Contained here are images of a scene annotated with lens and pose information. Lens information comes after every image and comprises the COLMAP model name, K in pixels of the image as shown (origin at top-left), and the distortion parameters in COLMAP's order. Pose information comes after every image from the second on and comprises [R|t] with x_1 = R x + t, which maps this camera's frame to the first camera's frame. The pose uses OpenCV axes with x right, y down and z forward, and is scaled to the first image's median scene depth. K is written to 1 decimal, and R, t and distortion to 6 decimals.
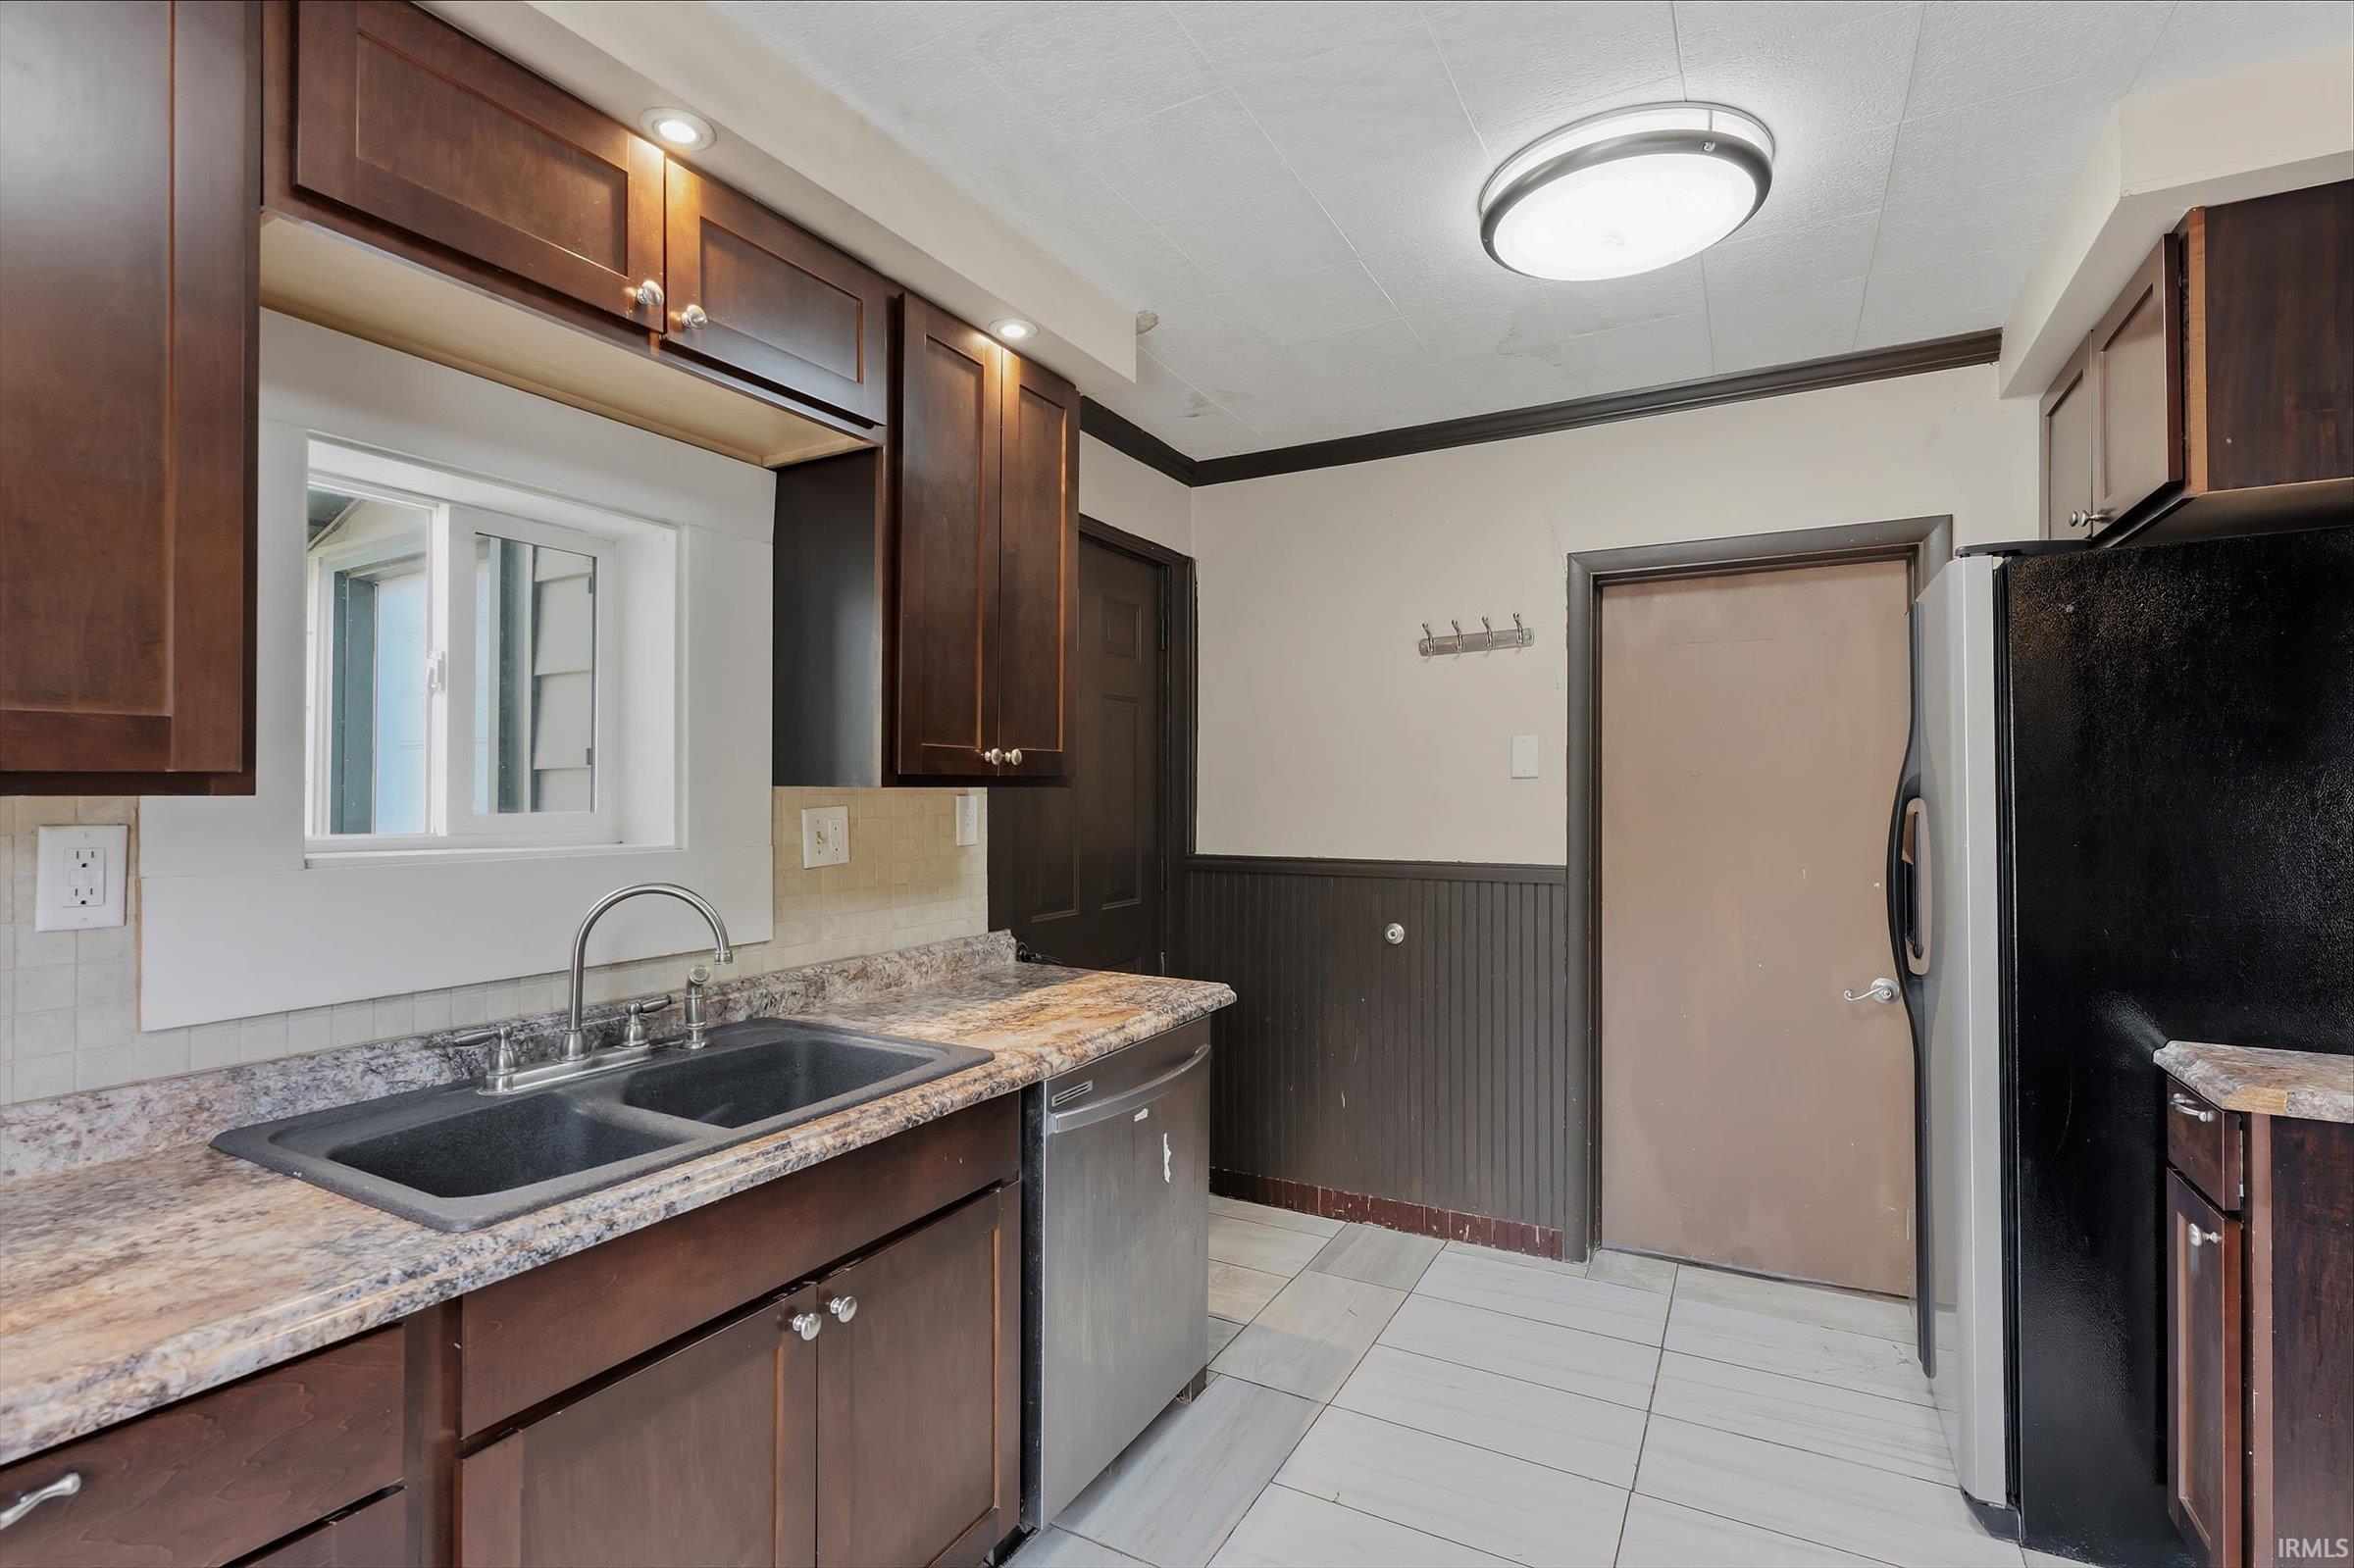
lens RADIAL K [[1088.6, 0, 1174.8], [0, 1088.6, 783.6], [0, 0, 1]] dist [0.000480, 0.000274]
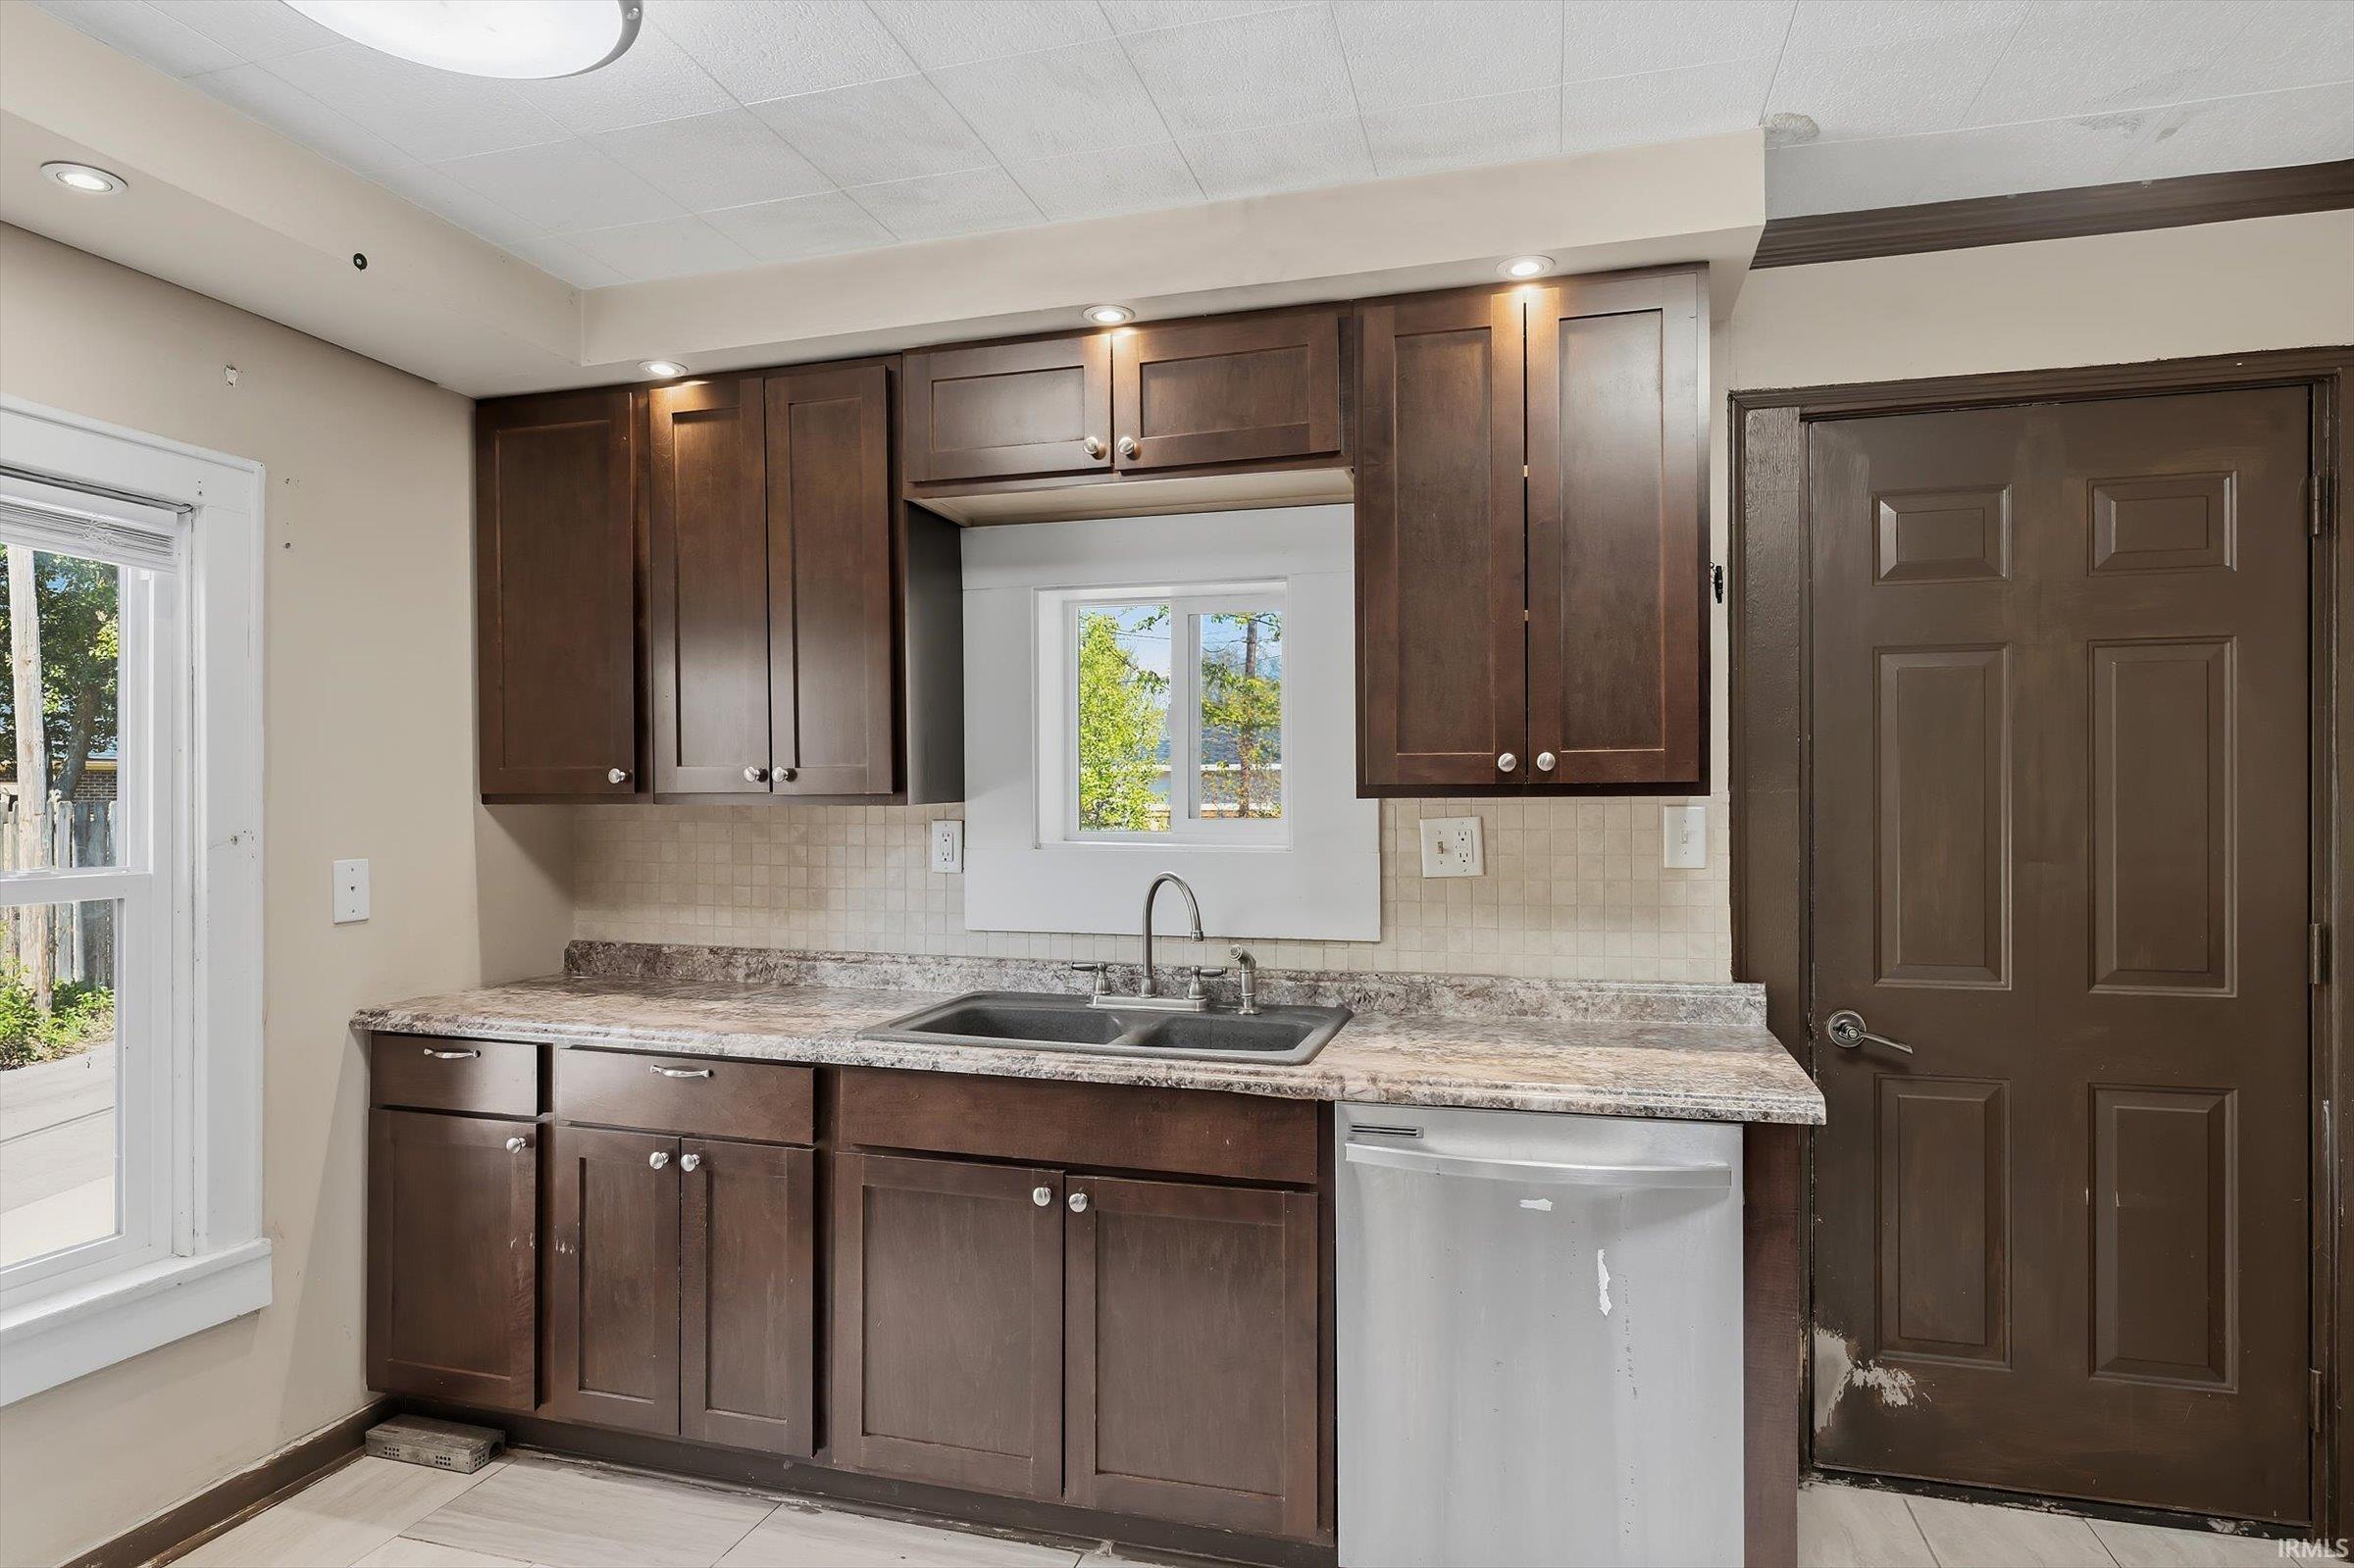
lens RADIAL K [[1334.6, 0, 1164.1], [0, 1334.6, 797.8], [0, 0, 1]] dist [-0.000465, -0.000516]
pose [[0.225504, -0.002624, -0.974239, 0.866220], [0.008935, 0.999960, -0.000625, 0.002263], [0.974201, -0.008564, 0.225519, 0.510202]]
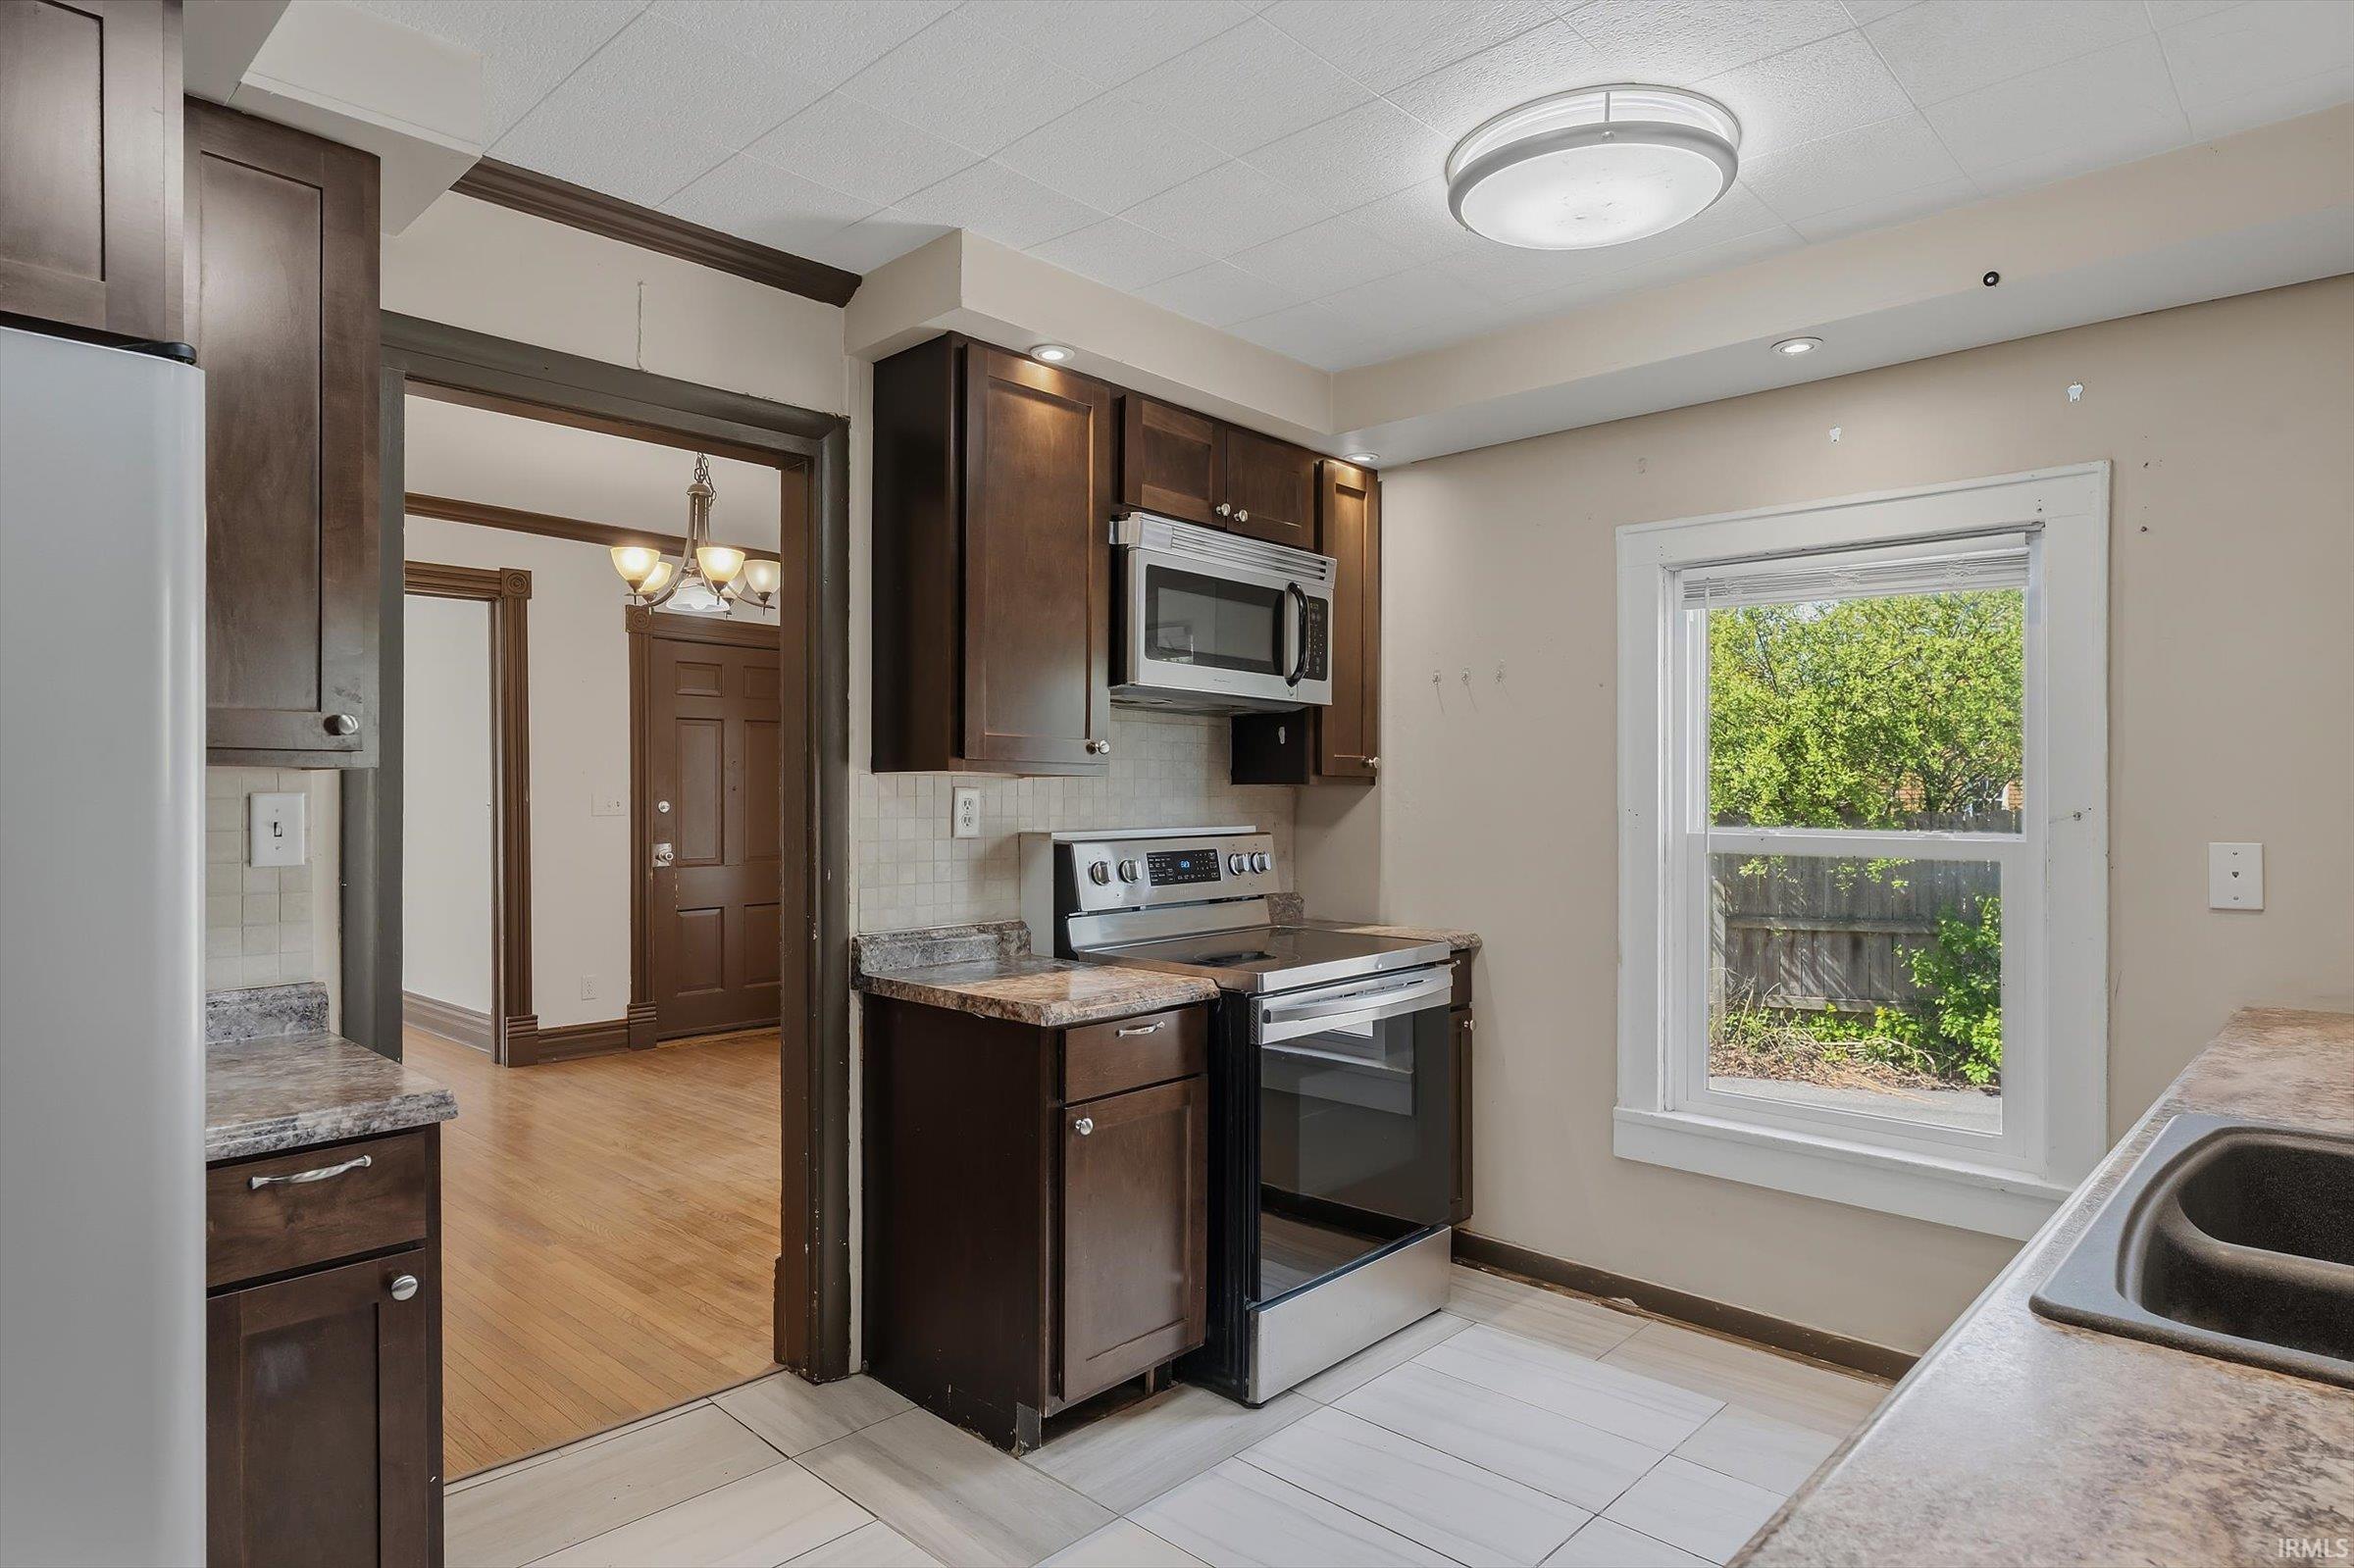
lens RADIAL K [[1328.9, 0, 1163.3], [0, 1328.9, 784.8], [0, 0, 1]] dist [0.001236, -0.000229]
pose [[-0.966971, 0.001401, 0.254882, 0.053846], [-0.001083, 0.999953, -0.009604, 0.014448], [-0.254883, -0.009562, -0.966925, 1.444227]]
